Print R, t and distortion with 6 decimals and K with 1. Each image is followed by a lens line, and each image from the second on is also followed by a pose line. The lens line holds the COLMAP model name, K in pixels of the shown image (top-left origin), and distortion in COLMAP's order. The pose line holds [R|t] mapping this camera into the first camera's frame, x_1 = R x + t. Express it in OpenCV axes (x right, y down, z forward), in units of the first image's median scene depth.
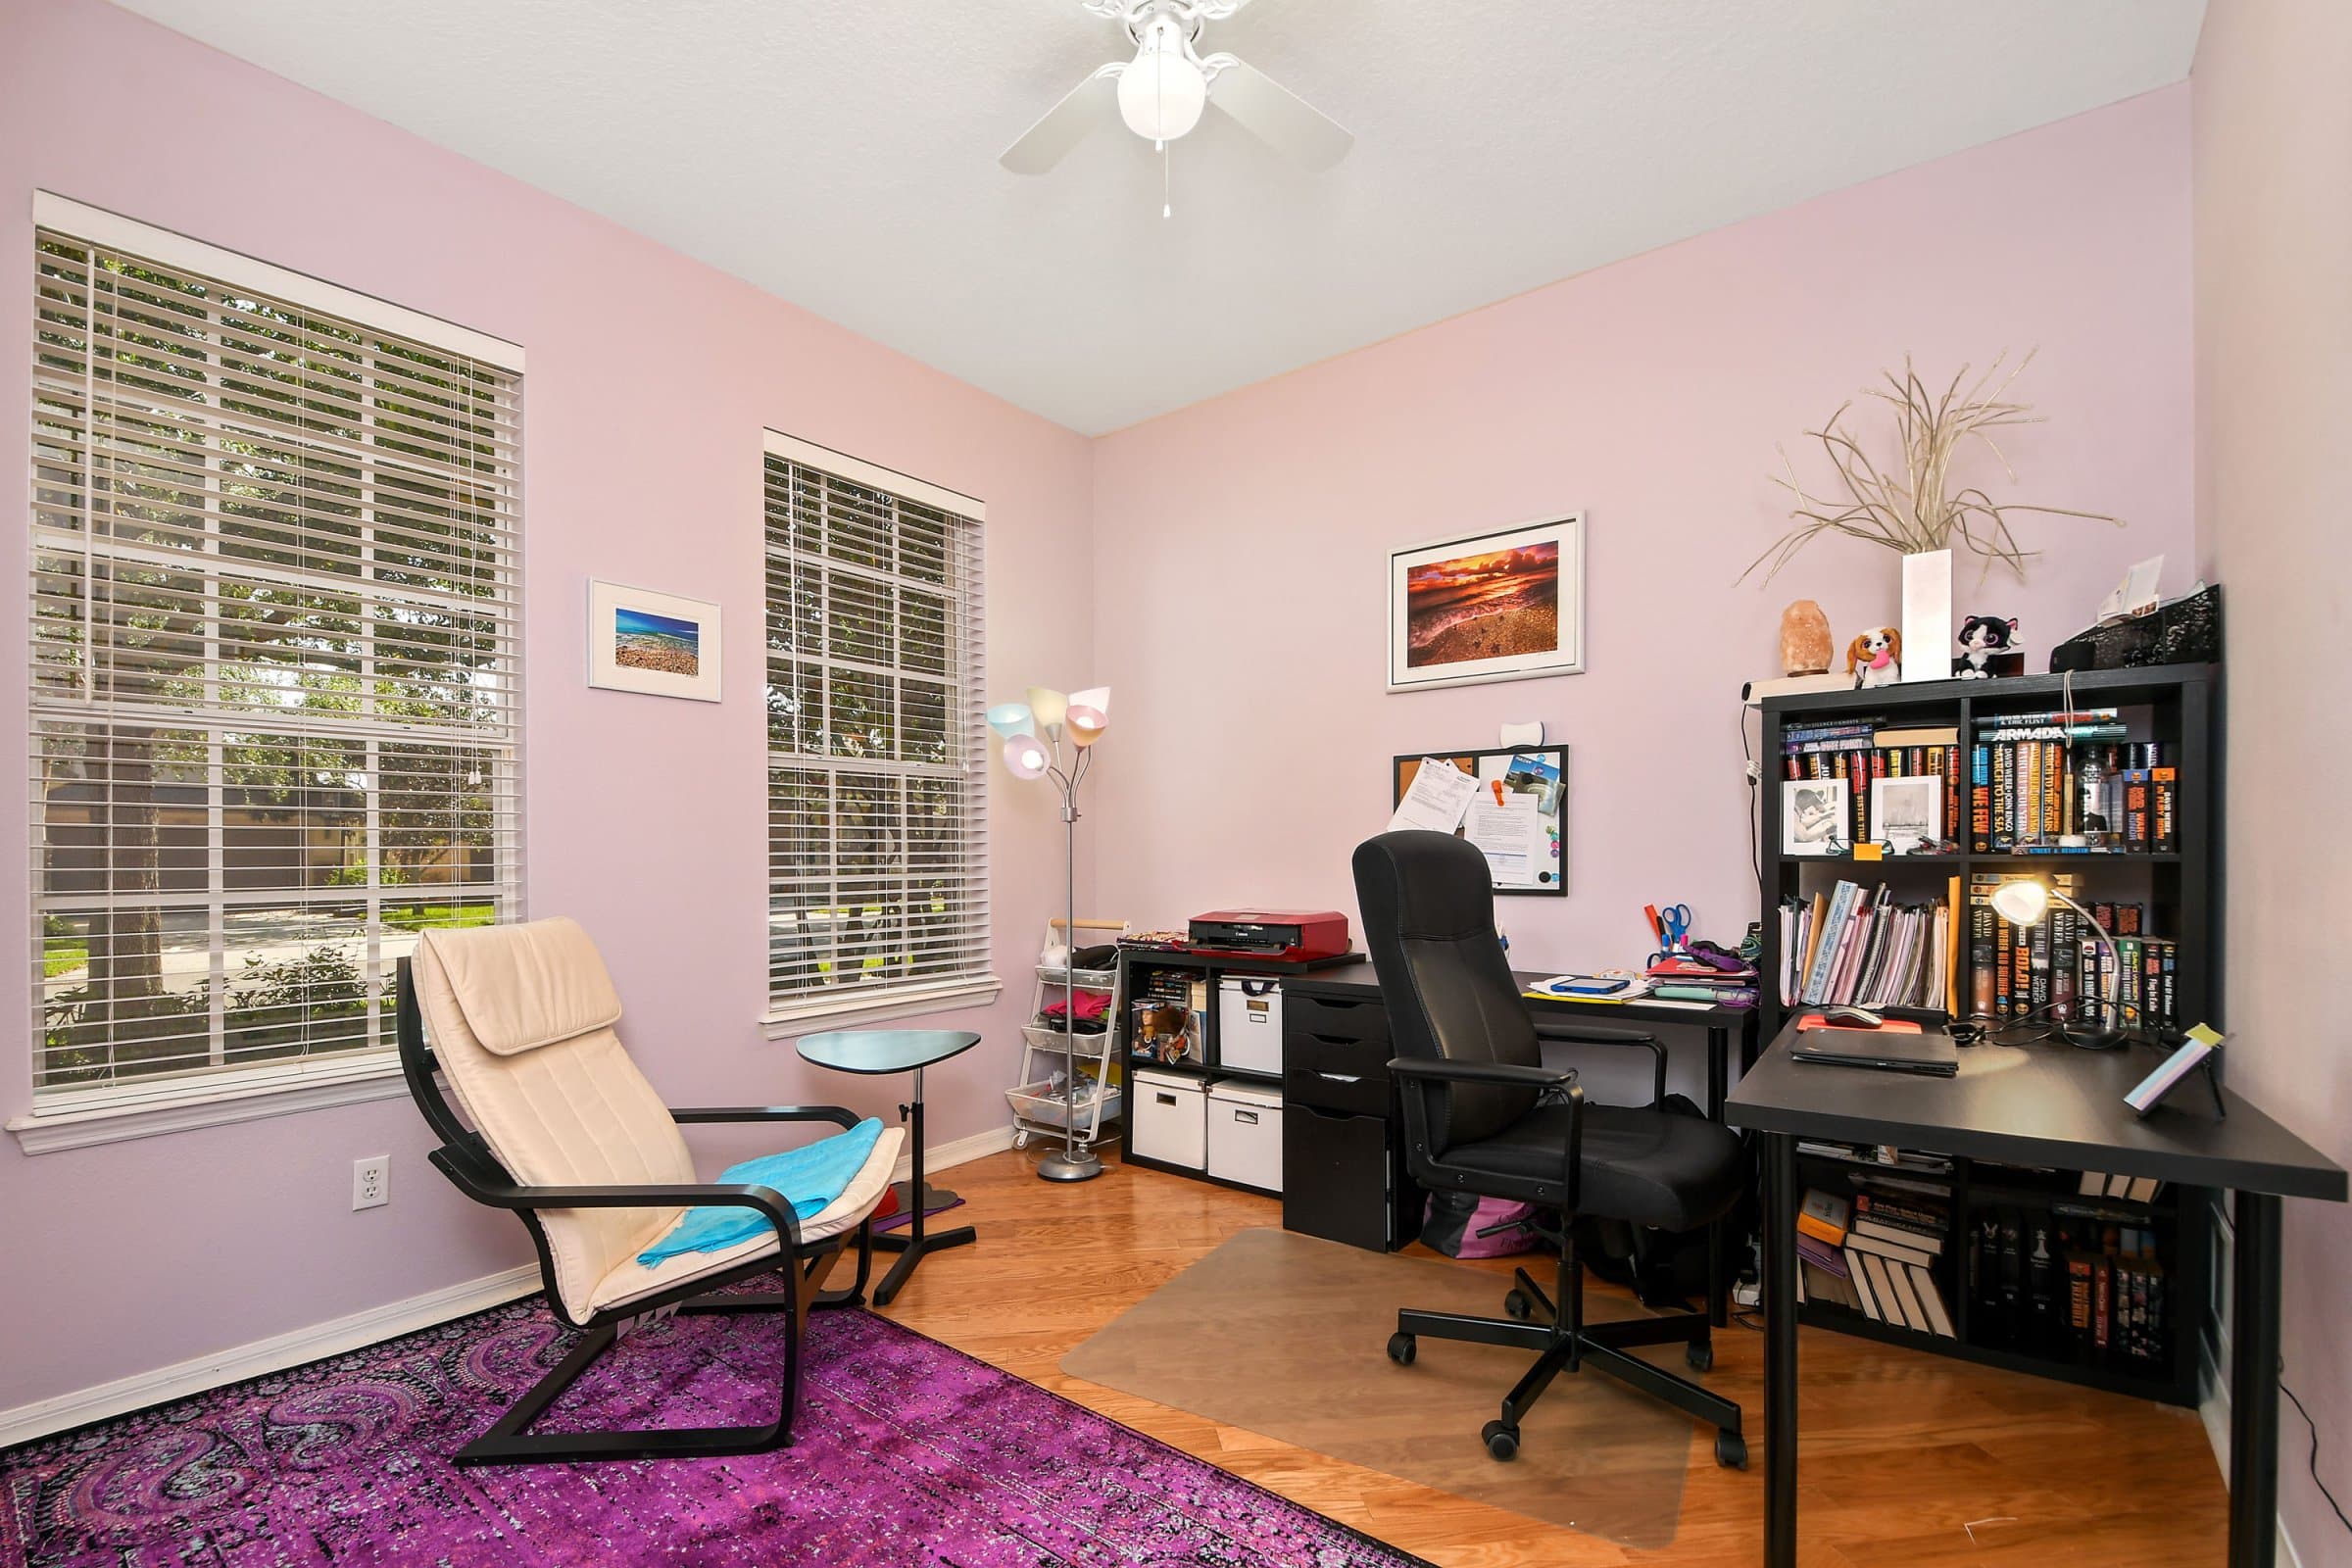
lens RADIAL K [[1031.7, 0, 1153.7], [0, 1031.7, 845.5], [0, 0, 1]] dist [-0.002779, -0.016386]
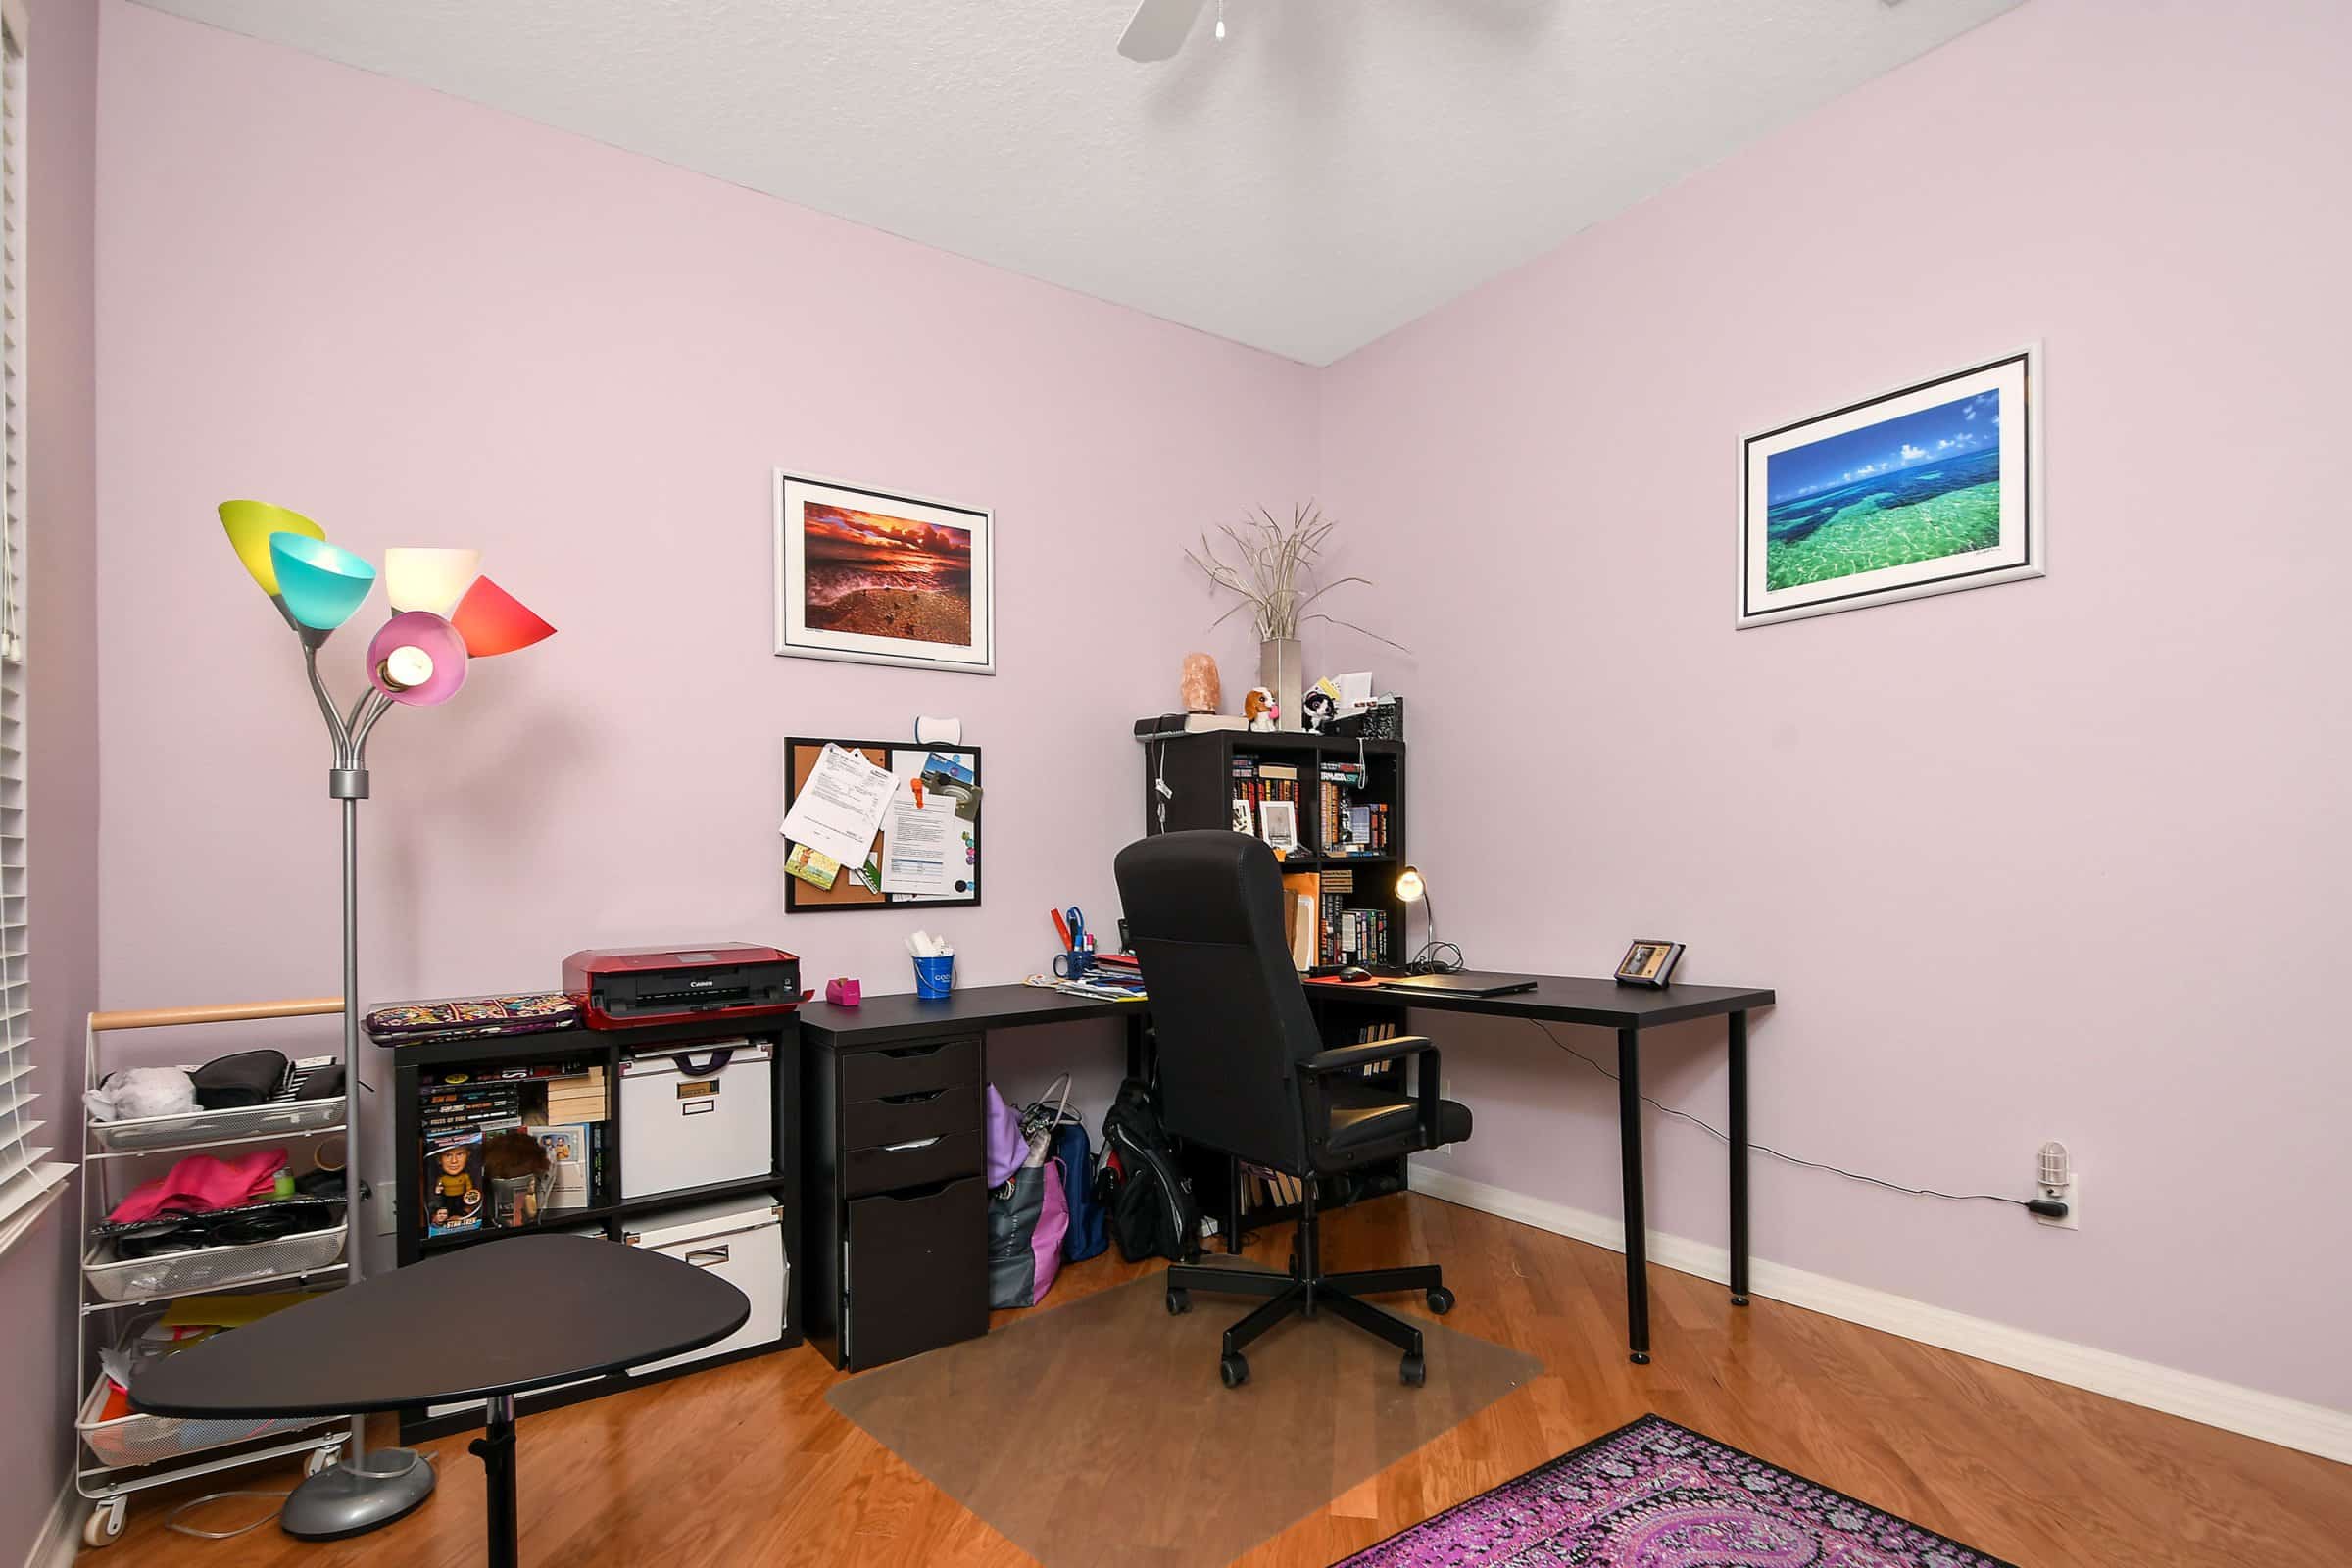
lens RADIAL K [[1113.7, 0, 1170.7], [0, 1113.7, 867.4], [0, 0, 1]] dist [-0.002028, -0.000217]
pose [[0.283754, -0.004472, 0.958887, -0.527168], [0.007336, 0.999970, 0.002493, 0.012439], [-0.958869, 0.006327, 0.283779, 0.522494]]
